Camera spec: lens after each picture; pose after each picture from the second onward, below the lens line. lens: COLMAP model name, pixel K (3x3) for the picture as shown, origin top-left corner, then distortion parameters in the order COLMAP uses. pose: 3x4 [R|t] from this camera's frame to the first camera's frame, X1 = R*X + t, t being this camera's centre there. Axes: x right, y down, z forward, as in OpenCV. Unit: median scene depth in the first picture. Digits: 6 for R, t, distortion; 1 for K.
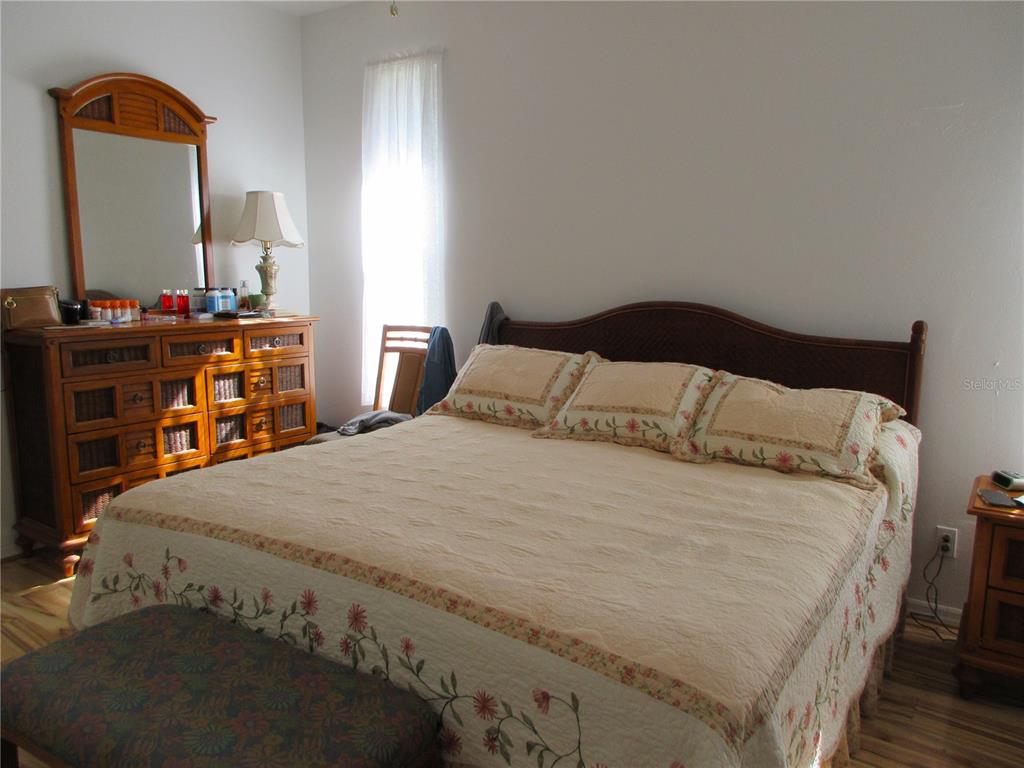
lens RADIAL K [[753.8, 0, 511.4], [0, 753.8, 384.4], [0, 0, 1]] dist [-0.005624, -0.003760]
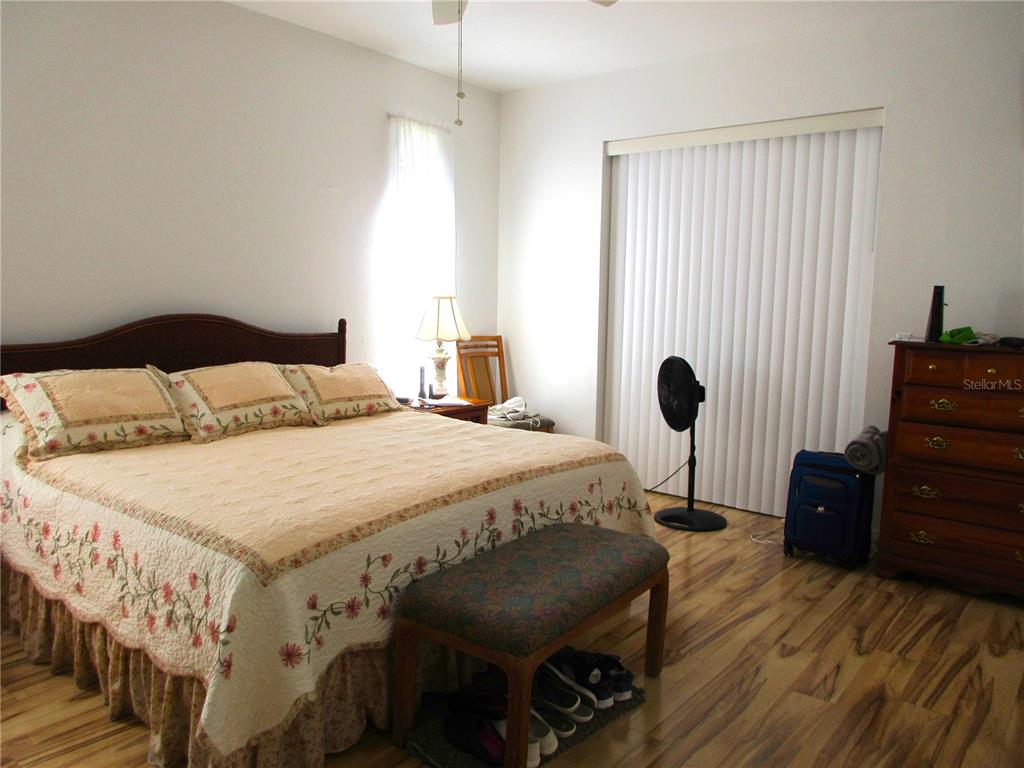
lens RADIAL K [[753.8, 0, 511.4], [0, 753.8, 382.1], [0, 0, 1]] dist [-0.005624, -0.003760]
pose [[0.087531, -0.124156, 0.988394, -1.345820], [0.136560, 0.984331, 0.111553, -0.103026], [-0.986757, 0.125211, 0.103114, 0.615334]]
